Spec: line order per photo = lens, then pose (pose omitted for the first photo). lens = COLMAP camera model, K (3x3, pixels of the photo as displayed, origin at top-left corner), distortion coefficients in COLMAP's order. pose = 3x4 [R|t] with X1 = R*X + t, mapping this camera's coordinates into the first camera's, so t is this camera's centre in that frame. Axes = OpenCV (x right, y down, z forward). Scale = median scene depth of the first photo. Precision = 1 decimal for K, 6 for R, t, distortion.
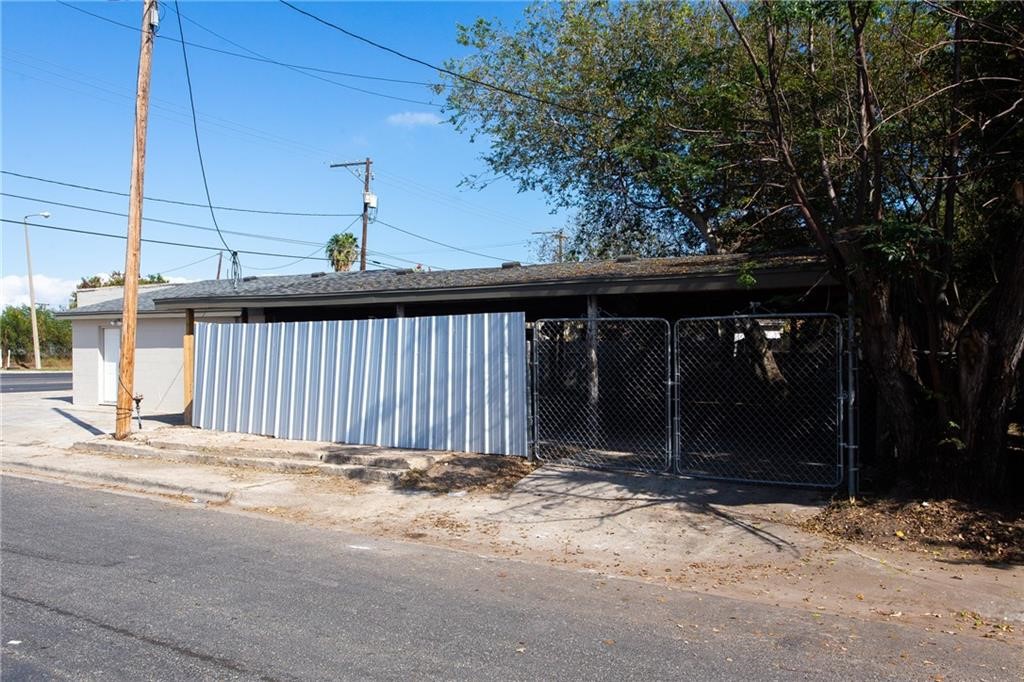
lens RADIAL K [[812.1, 0, 512.0], [0, 812.1, 341.0], [0, 0, 1]] dist [-0.001541, -0.000748]
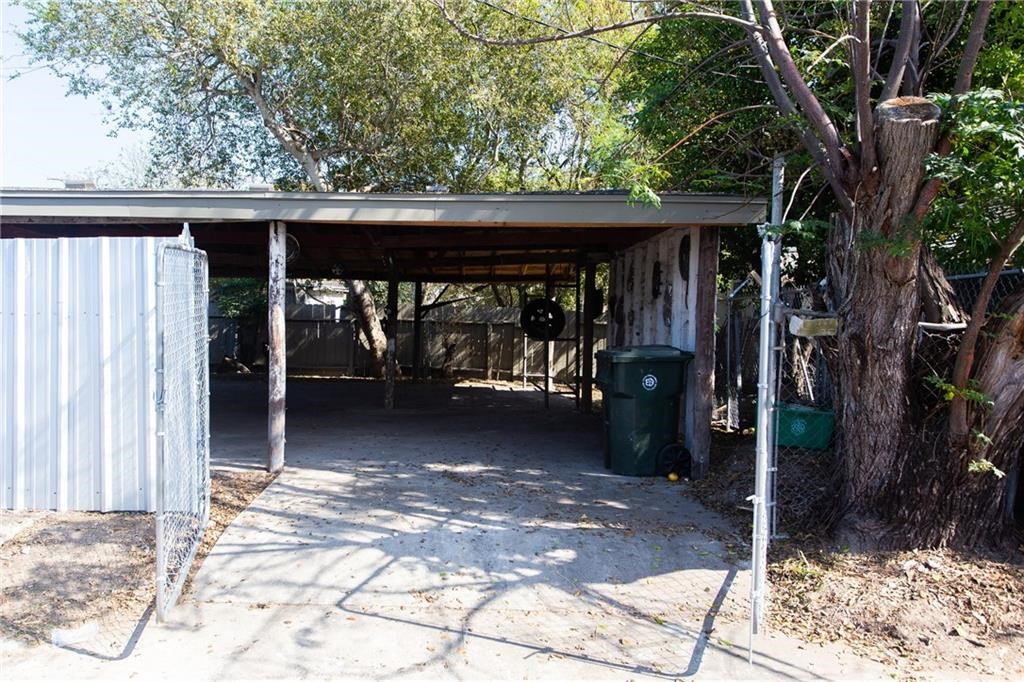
lens RADIAL K [[877.5, 0, 512.0], [0, 877.5, 341.0], [0, 0, 1]] dist [0.004965, 0.005662]
pose [[0.877967, -0.006402, 0.478679, -0.021376], [-0.011869, 0.999312, 0.035135, 0.002728], [-0.478575, -0.036529, 0.877287, 0.116243]]
